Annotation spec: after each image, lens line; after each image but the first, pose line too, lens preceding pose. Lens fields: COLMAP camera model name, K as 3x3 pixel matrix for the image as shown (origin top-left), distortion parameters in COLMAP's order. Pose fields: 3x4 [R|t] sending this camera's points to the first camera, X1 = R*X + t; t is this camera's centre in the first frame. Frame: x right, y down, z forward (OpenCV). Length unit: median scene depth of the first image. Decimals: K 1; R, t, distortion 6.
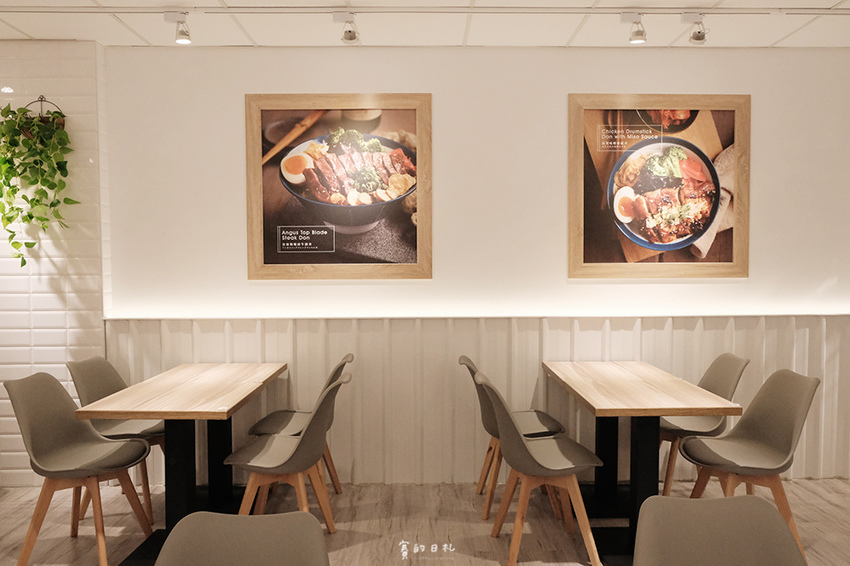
lens RADIAL K [[660.5, 0, 426.6], [0, 660.5, 283.0], [0, 0, 1]] dist [-0.015819, -0.002509]
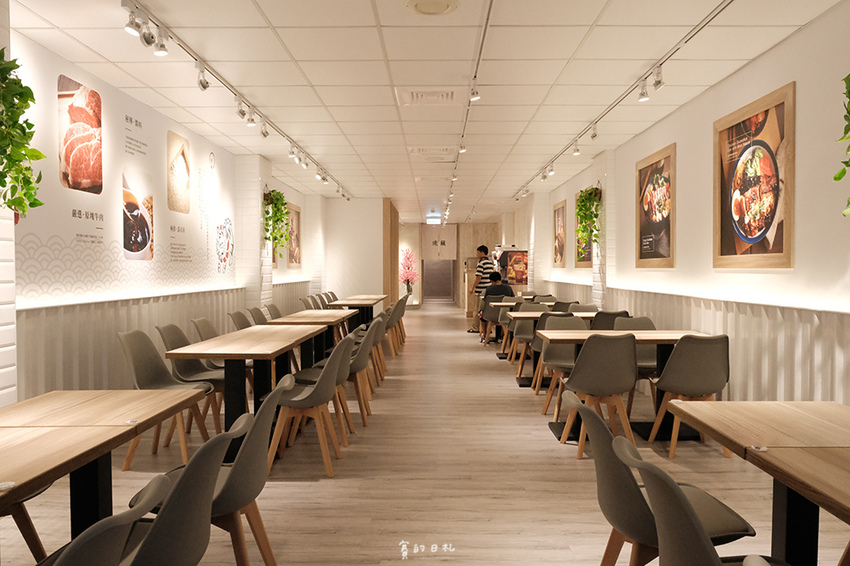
lens RADIAL K [[660.5, 0, 425.9], [0, 660.5, 281.7], [0, 0, 1]] dist [-0.015819, -0.002509]
pose [[-0.036259, 0.024736, -0.999036, 1.489048], [-0.036558, 0.998992, 0.026062, 0.006414], [0.998674, 0.037467, -0.035318, 0.496314]]
